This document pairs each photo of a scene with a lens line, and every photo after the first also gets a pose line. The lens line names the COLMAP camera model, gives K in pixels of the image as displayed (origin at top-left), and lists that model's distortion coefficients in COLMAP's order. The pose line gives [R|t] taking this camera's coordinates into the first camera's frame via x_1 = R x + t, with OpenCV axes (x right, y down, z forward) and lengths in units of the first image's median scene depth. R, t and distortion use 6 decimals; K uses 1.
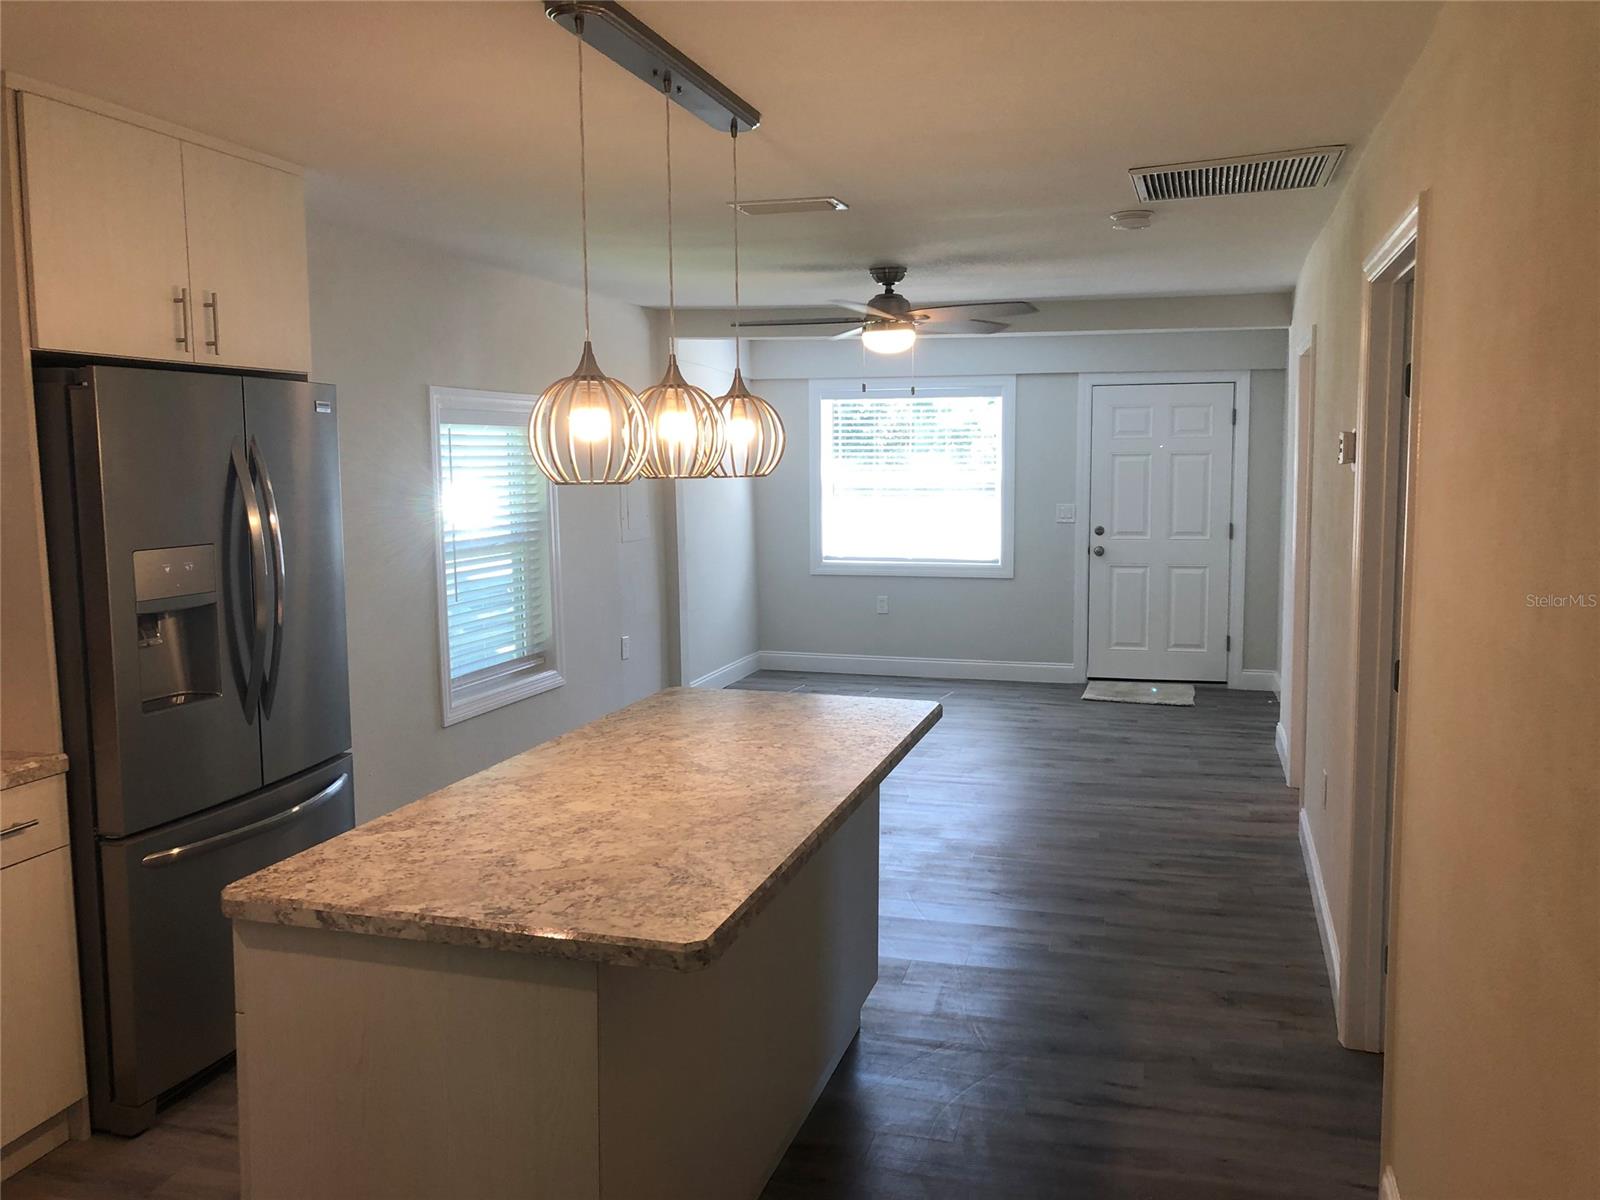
lens RADIAL K [[1321.5, 0, 800.0], [0, 1321.5, 600.0], [0, 0, 1]] dist [0.045256, -0.054408]
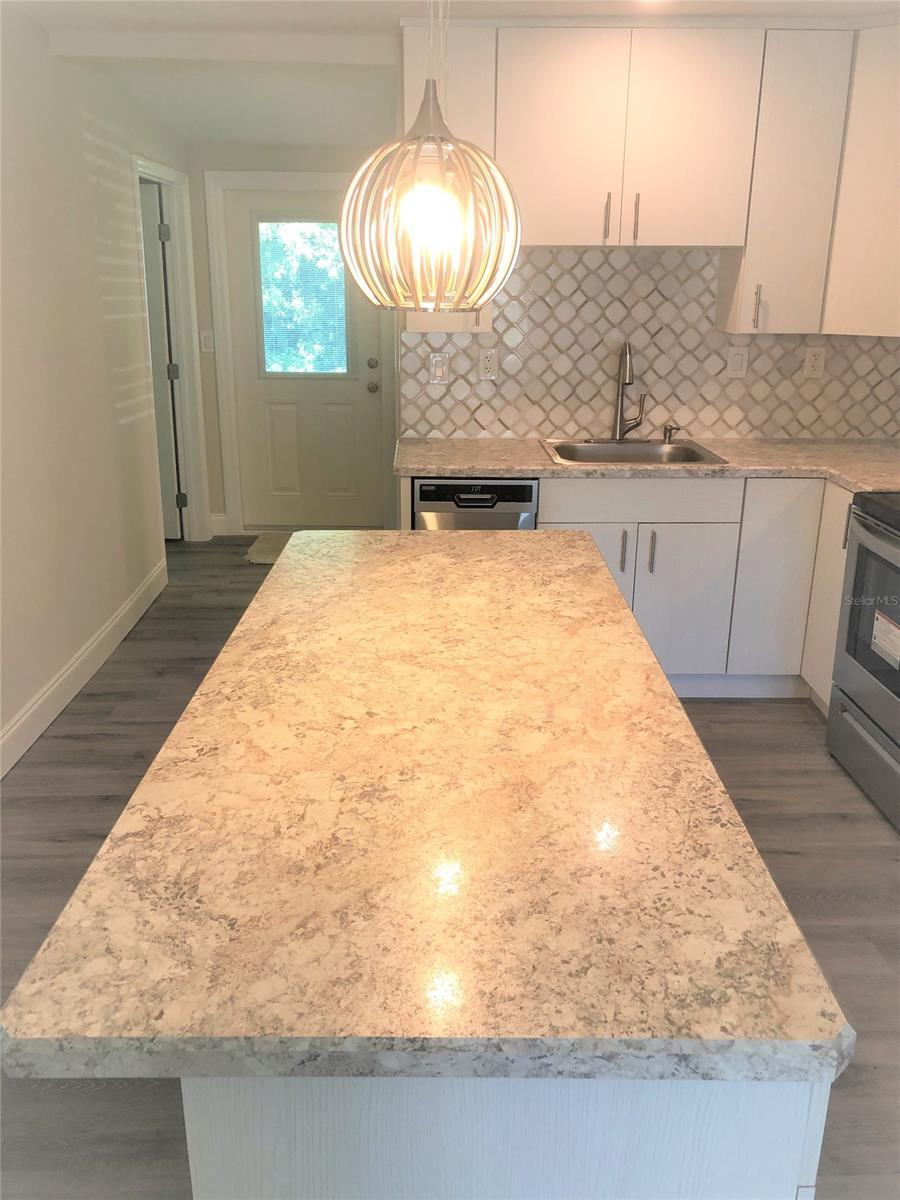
lens RADIAL K [[1006.8, 0, 431.4], [0, 1006.8, 618.4], [0, 0, 1]] dist [0.000887, -0.007575]
pose [[-0.965093, 0.090816, -0.245658, 0.037833], [-0.024833, 0.902002, 0.431017, -0.095018], [0.260727, 0.422072, -0.868261, 0.842150]]
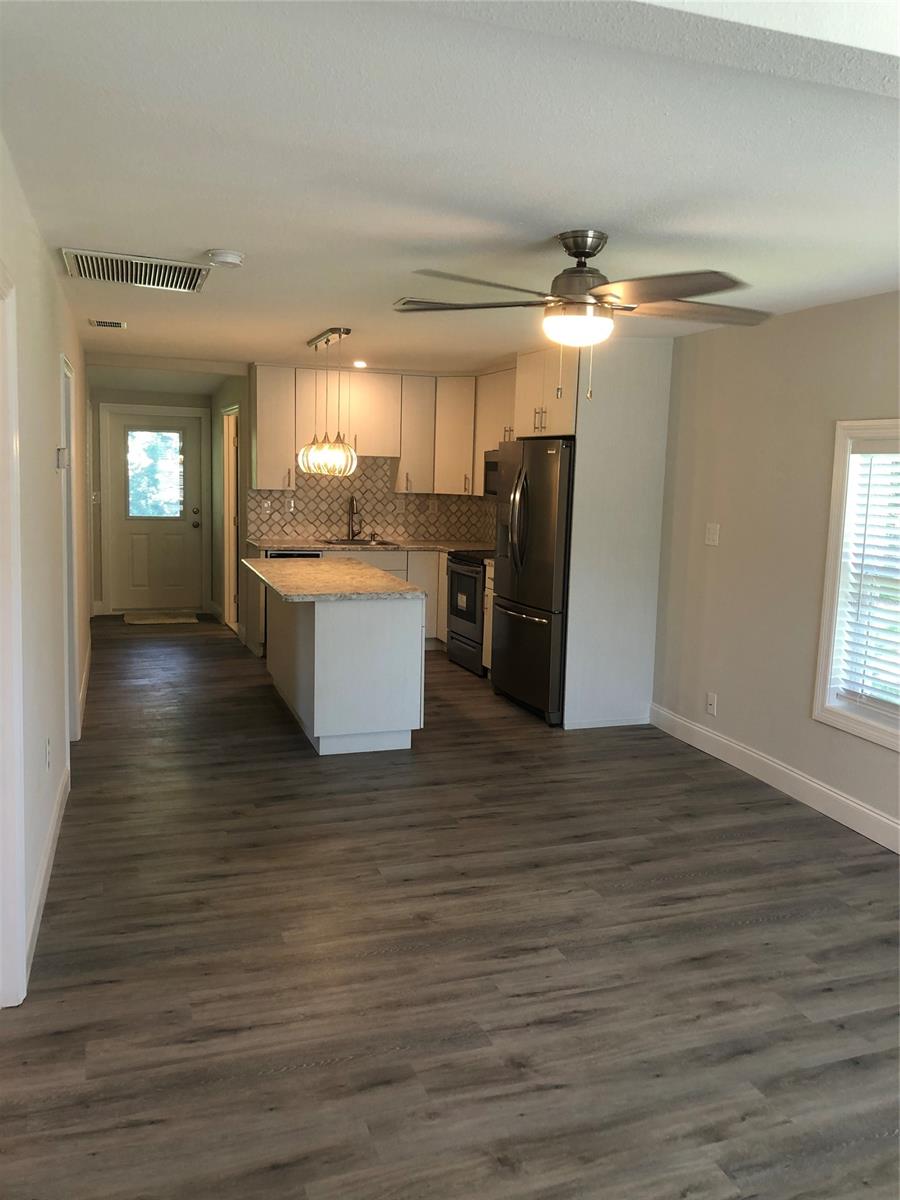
lens RADIAL K [[991.1, 0, 441.8], [0, 991.1, 596.9], [0, 0, 1]] dist [0.045256, -0.054408]
pose [[-0.826600, 0.055056, -0.560091, 0.503464], [-0.087898, 0.970361, 0.225107, -0.182499], [0.555884, 0.235304, -0.797261, 1.577242]]
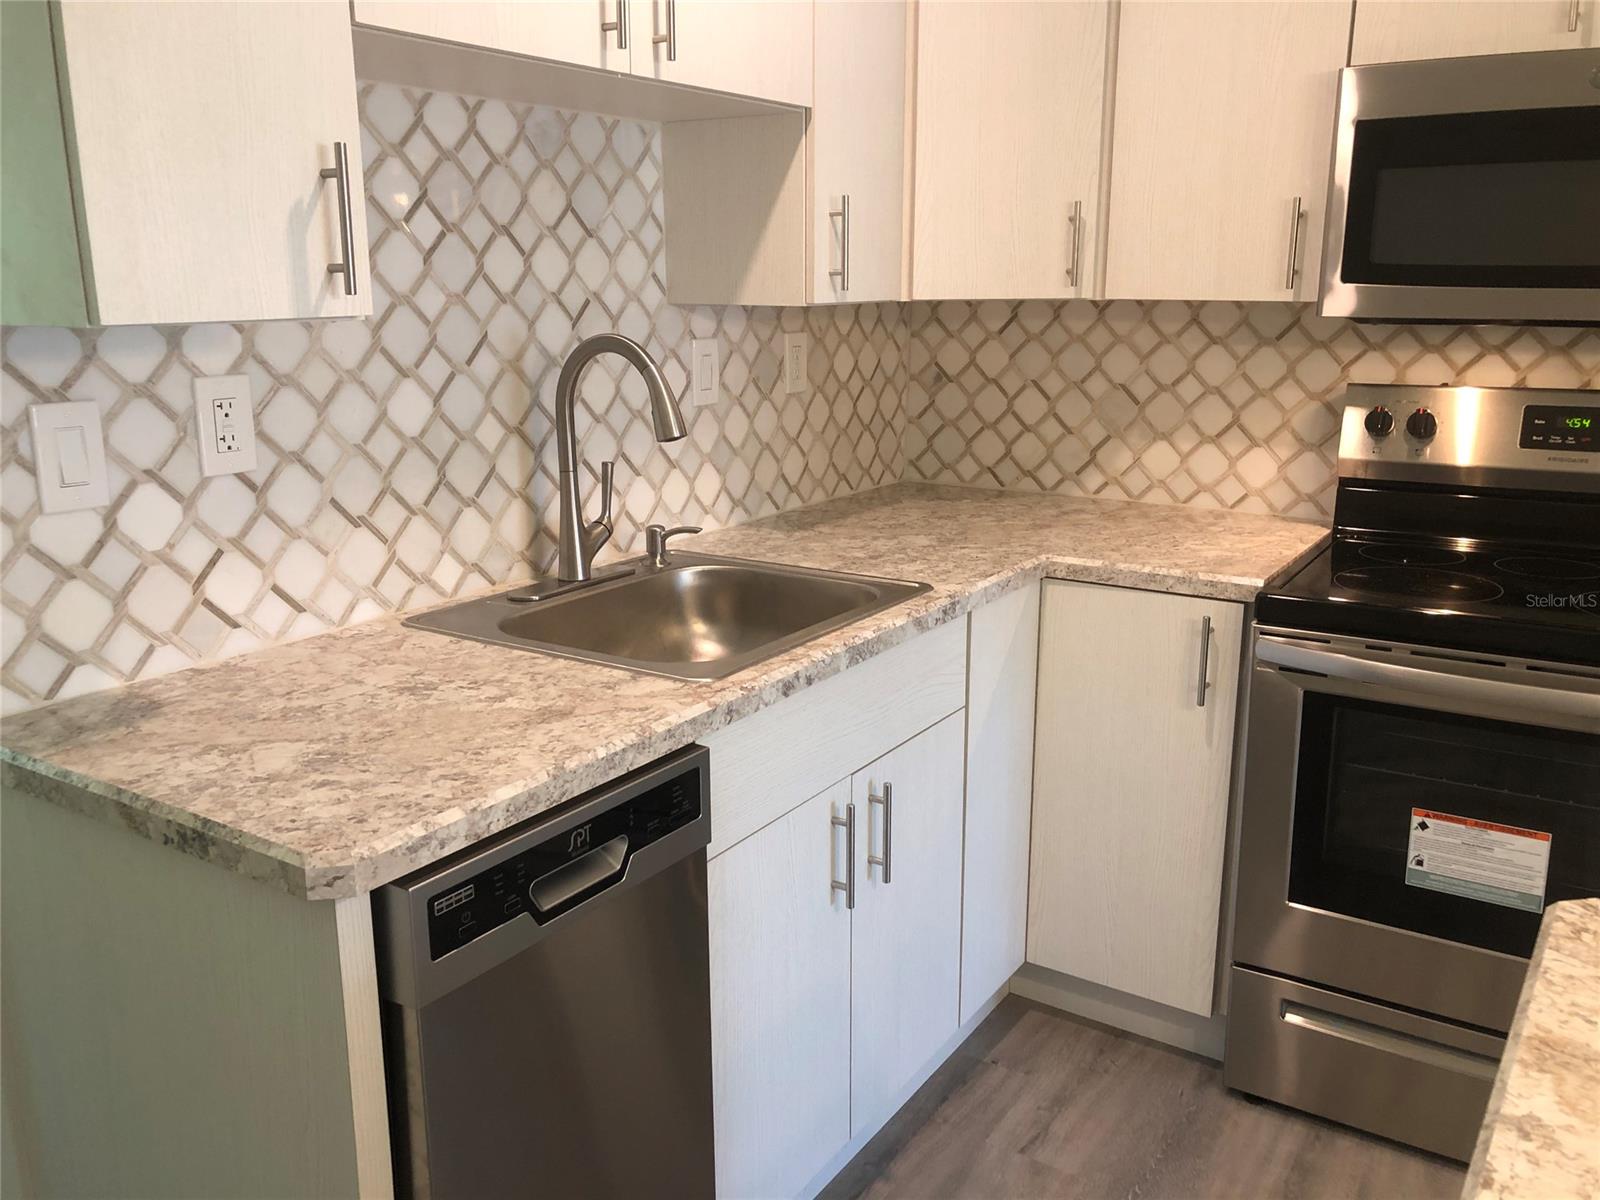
lens RADIAL K [[1330.8, 0, 800.0], [0, 1330.8, 600.0], [0, 0, 1]] dist [0.099112, -0.337598]
pose [[-0.317421, 0.231614, -0.919564, 0.049868], [-0.106081, 0.954954, 0.277146, -0.003519], [0.942333, 0.185520, -0.278553, 0.331877]]
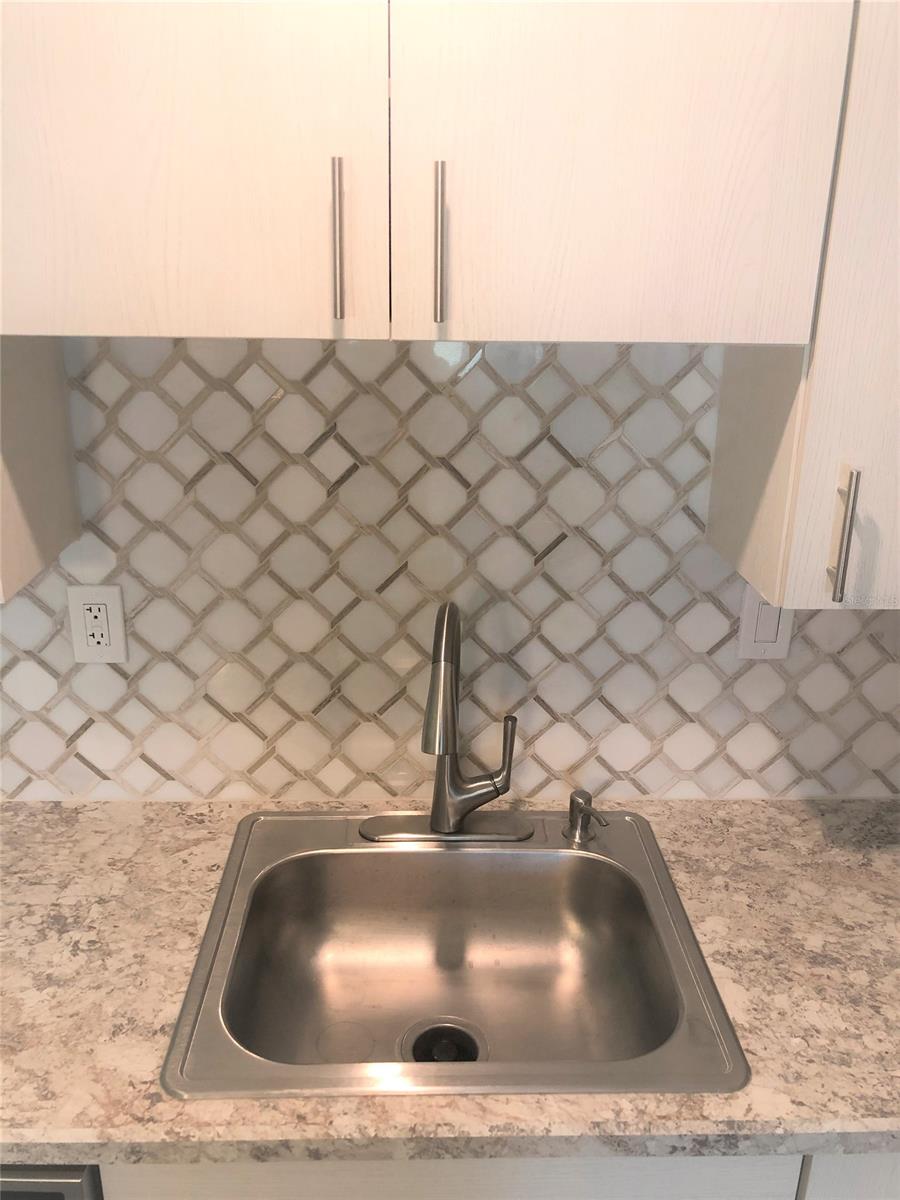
lens RADIAL K [[991.1, 0, 441.8], [0, 991.1, 596.9], [0, 0, 1]] dist [0.045256, -0.054408]
pose [[-0.960778, 0.083020, -0.264601, -0.229238], [-0.040228, 0.902323, 0.429179, -0.071784], [0.274386, 0.422990, -0.863593, 0.372102]]
